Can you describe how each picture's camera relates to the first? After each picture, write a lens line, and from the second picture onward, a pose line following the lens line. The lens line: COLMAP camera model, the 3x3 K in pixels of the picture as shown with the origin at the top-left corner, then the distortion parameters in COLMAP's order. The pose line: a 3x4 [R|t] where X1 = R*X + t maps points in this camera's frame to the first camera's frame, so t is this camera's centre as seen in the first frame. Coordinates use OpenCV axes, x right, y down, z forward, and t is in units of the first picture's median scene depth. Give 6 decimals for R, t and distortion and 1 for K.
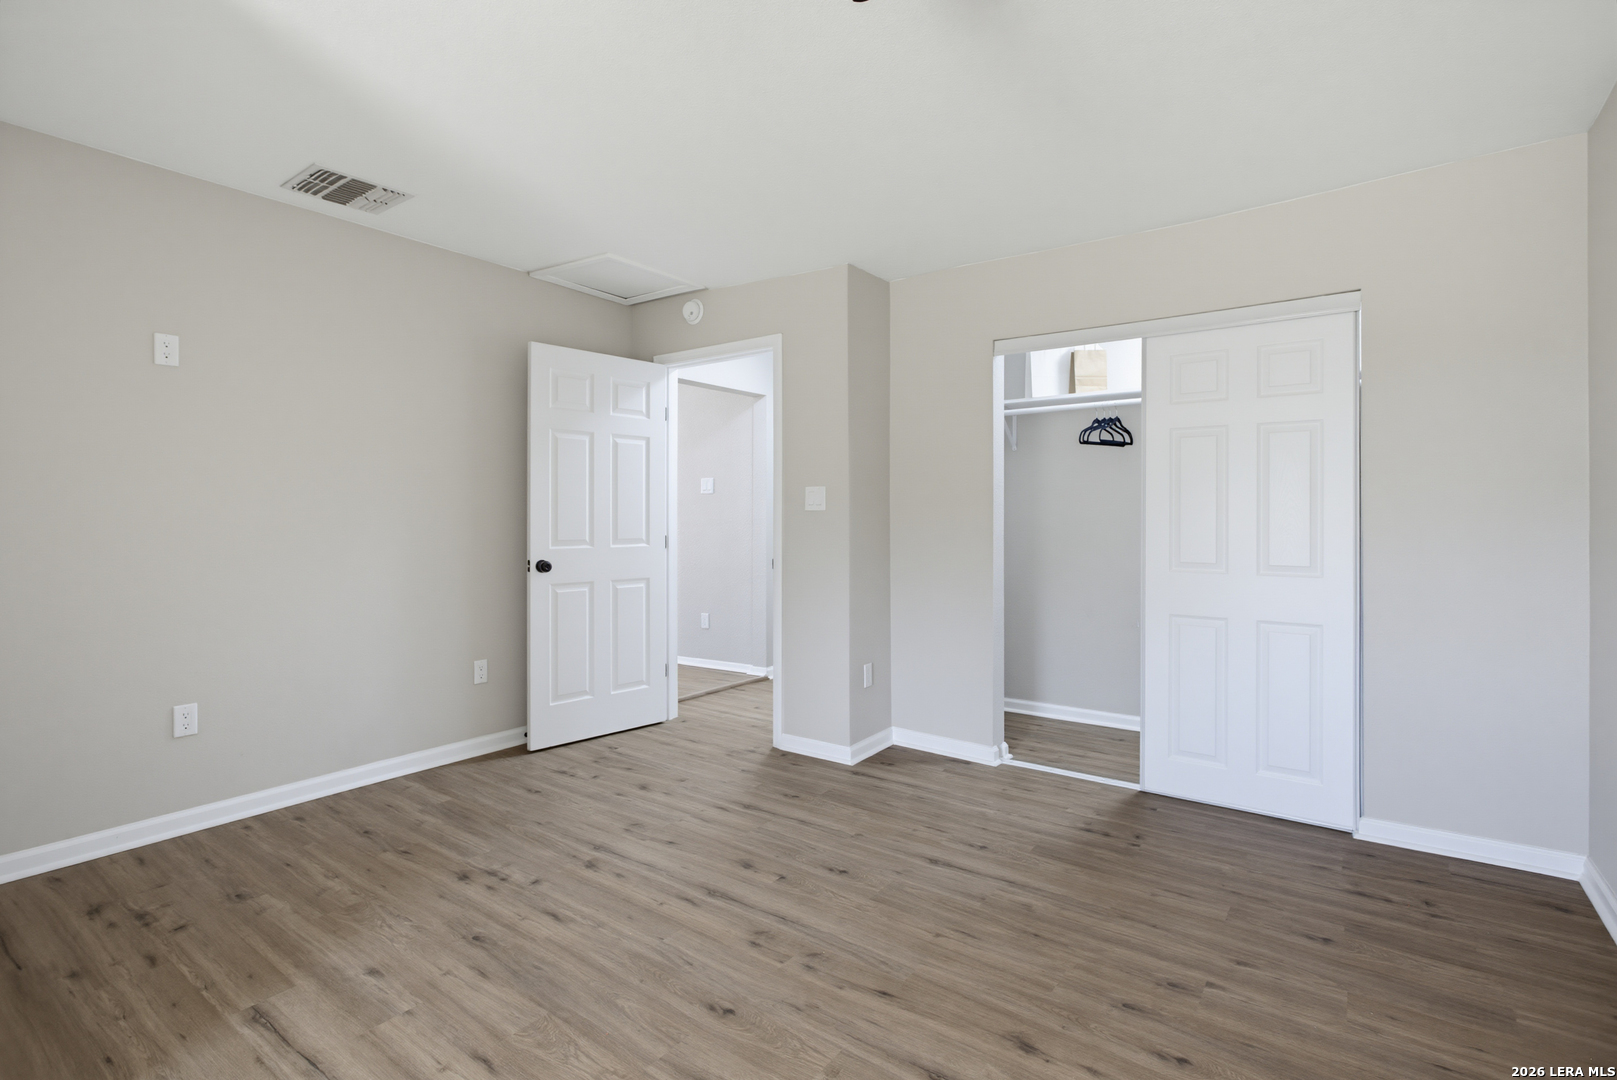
lens RADIAL K [[757.5, 0, 825.9], [0, 757.5, 525.9], [0, 0, 1]] dist [-0.002381, -0.000110]
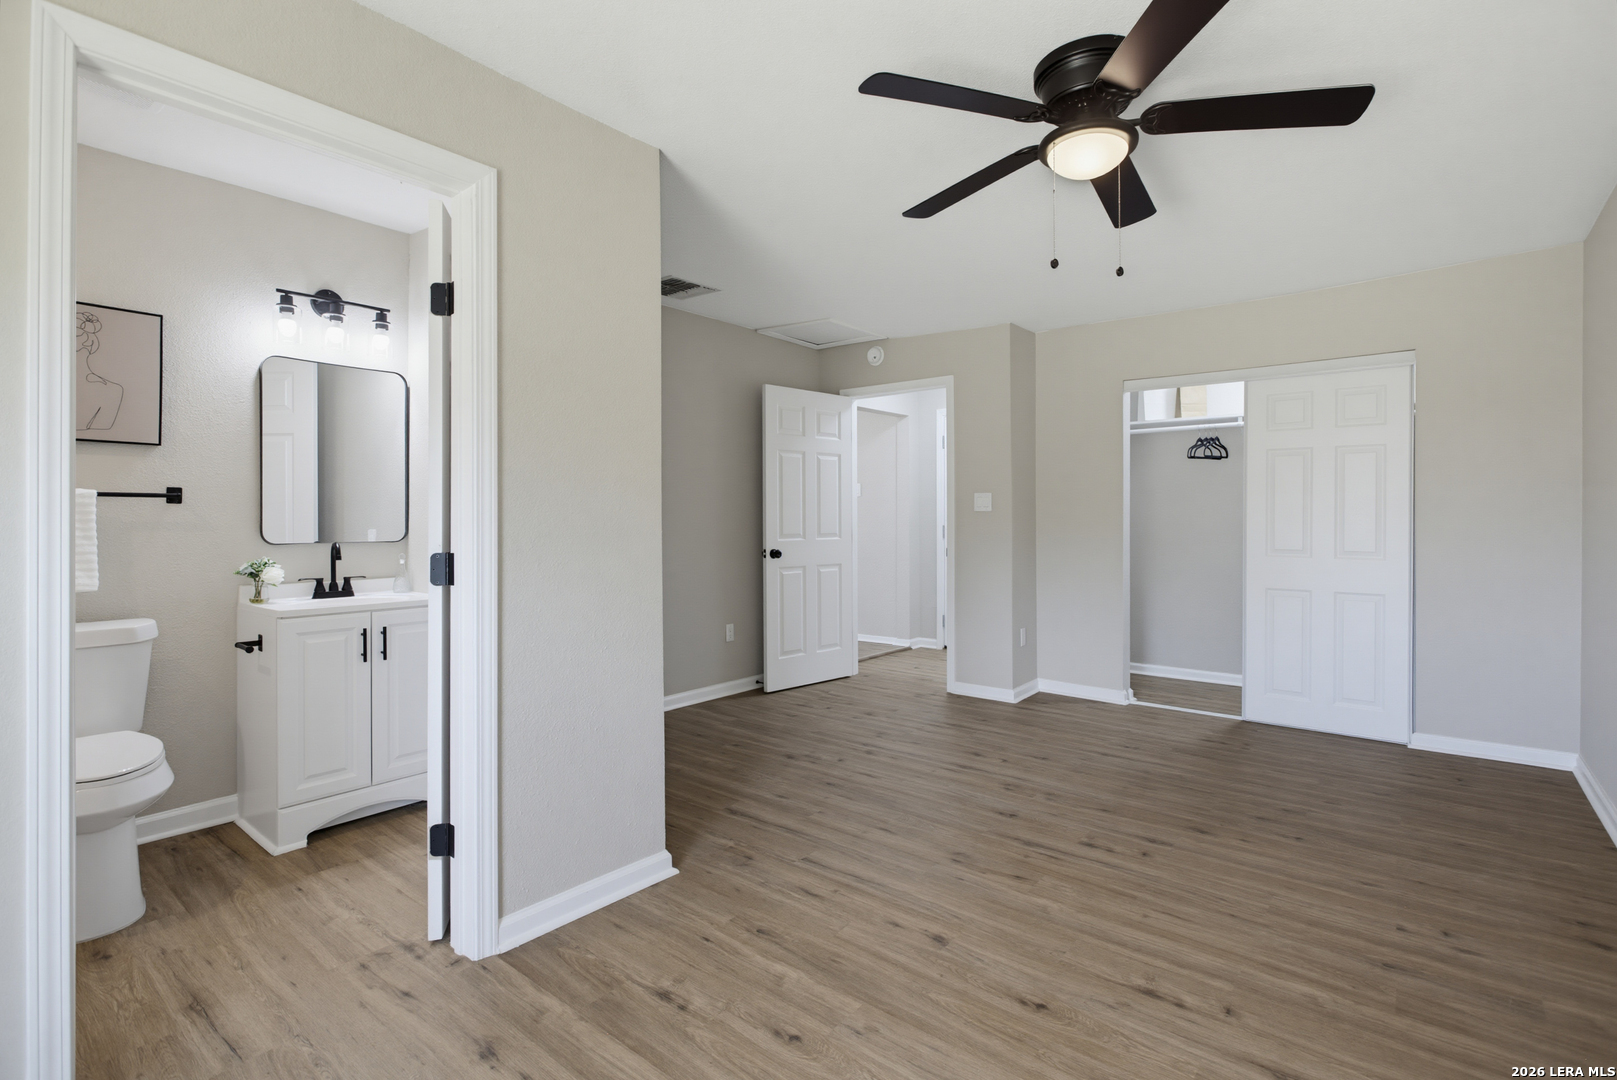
lens RADIAL K [[757.5, 0, 824.8], [0, 757.5, 530.6], [0, 0, 1]] dist [-0.002381, -0.000110]
pose [[0.998520, -0.001391, -0.054373, -0.243236], [0.001828, 0.999966, 0.007995, 0.002573], [0.054360, -0.008082, 0.998489, -0.364519]]
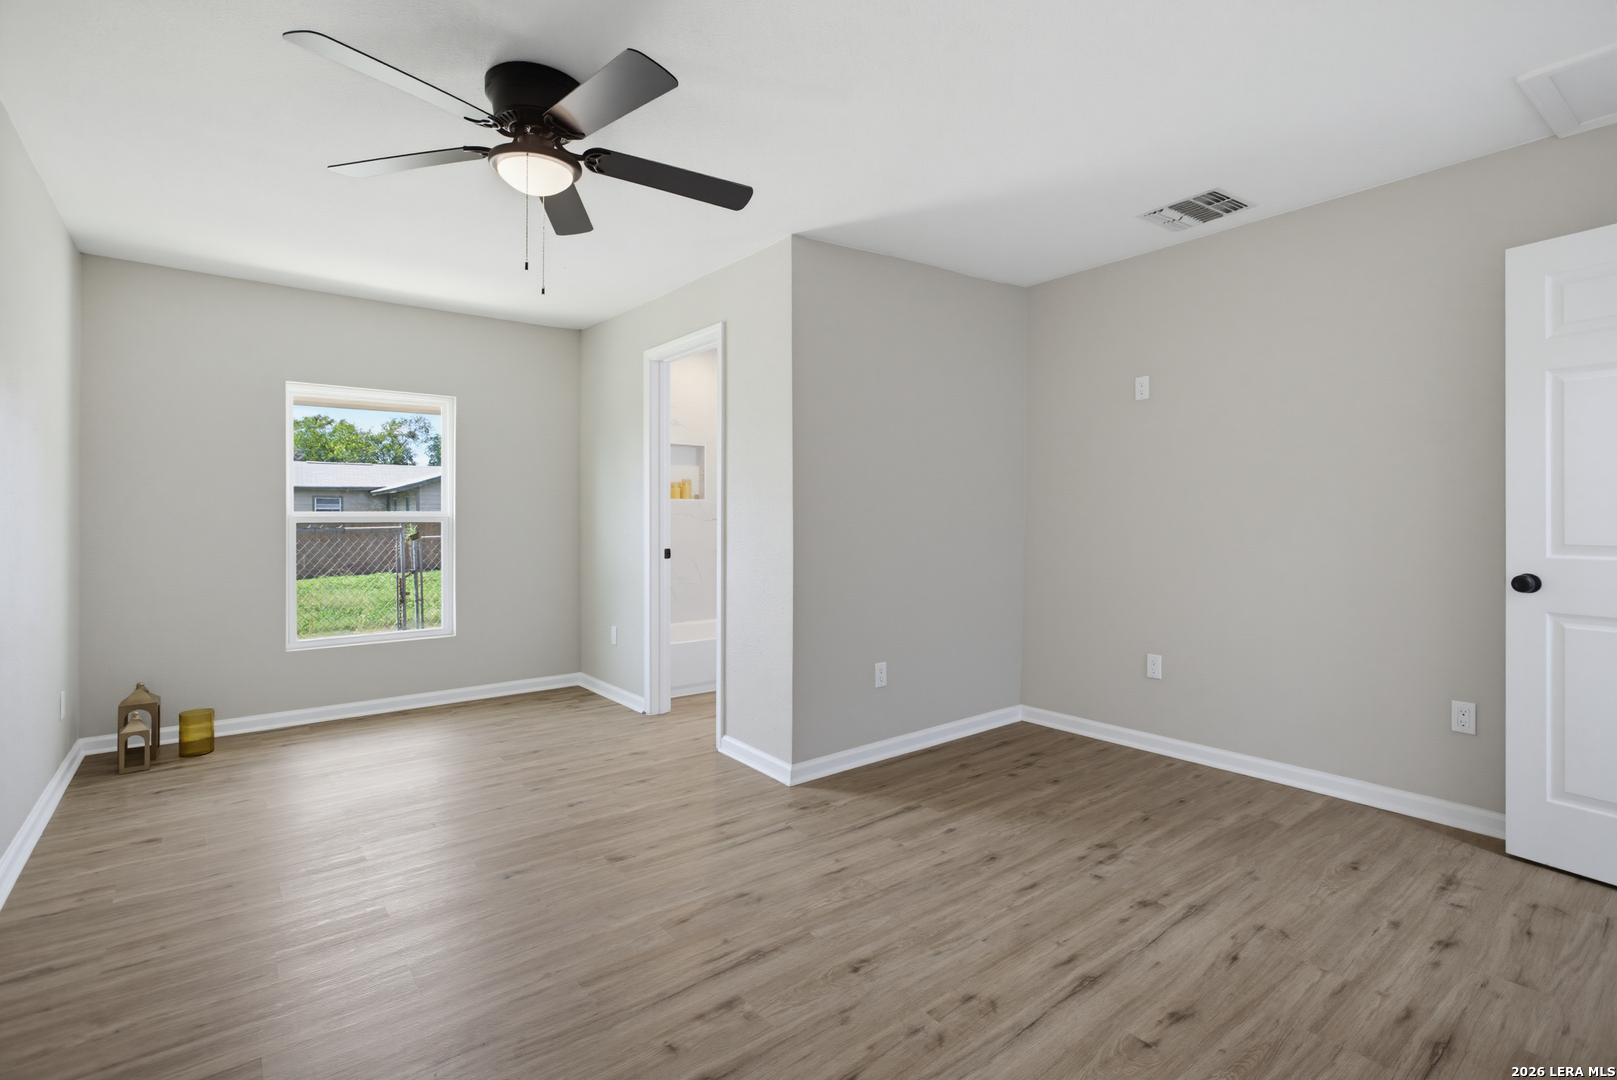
lens RADIAL K [[757.5, 0, 799.7], [0, 757.5, 526.3], [0, 0, 1]] dist [-0.002381, -0.000110]
pose [[-0.288793, 0.013908, -0.957291, 0.496373], [-0.006667, 0.999841, 0.016537, -0.003030], [0.957368, 0.011159, -0.288654, 0.664899]]
